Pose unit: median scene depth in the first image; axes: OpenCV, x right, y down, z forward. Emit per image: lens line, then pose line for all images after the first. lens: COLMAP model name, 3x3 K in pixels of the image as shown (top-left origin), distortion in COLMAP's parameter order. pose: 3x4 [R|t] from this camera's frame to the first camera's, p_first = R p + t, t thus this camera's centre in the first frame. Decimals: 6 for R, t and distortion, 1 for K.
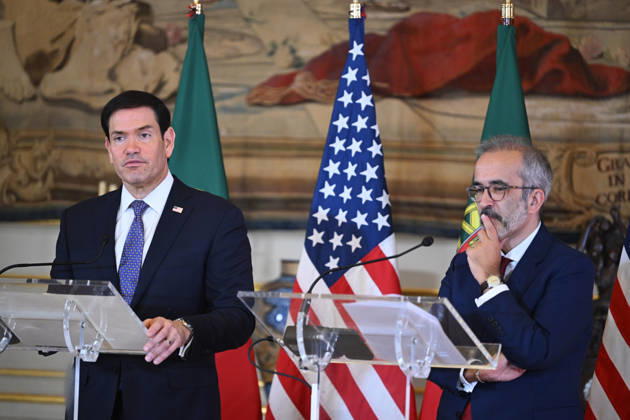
lens RADIAL K [[3256.3, 0, 319.3], [0, 3256.3, 208.6], [0, 0, 1]] dist [0.191529, 0.000000]
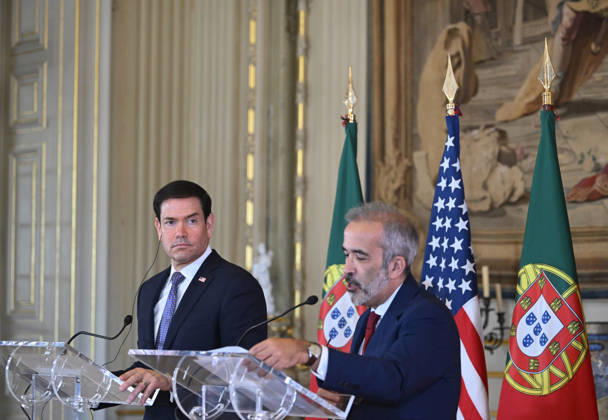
lens RADIAL K [[1838.4, 0, 351.7], [0, 1838.4, 233.4], [0, 0, 1]] dist [-0.047689, 0.000000]
pose [[0.912974, -0.042395, -0.405810, 0.205467], [0.027073, 0.998690, -0.043426, 0.010289], [0.407119, 0.028660, 0.912925, 0.312557]]
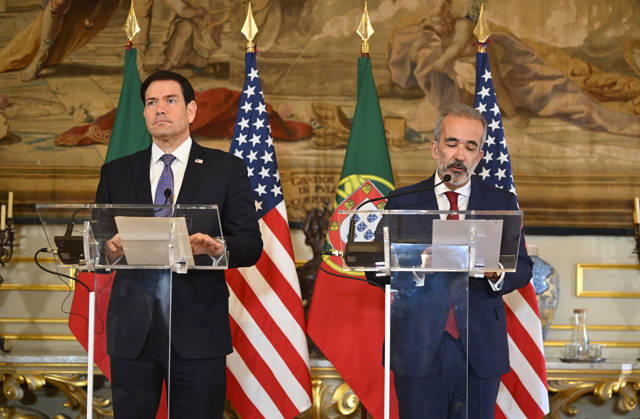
lens RADIAL K [[1345.8, 0, 365.1], [0, 1345.8, 222.5], [0, 0, 1]] dist [-0.018298, 0.000000]
pose [[0.919141, 0.005454, 0.393891, -0.147510], [0.010762, 0.999183, -0.038947, 0.034133], [-0.393782, 0.040037, 0.918331, 0.358361]]
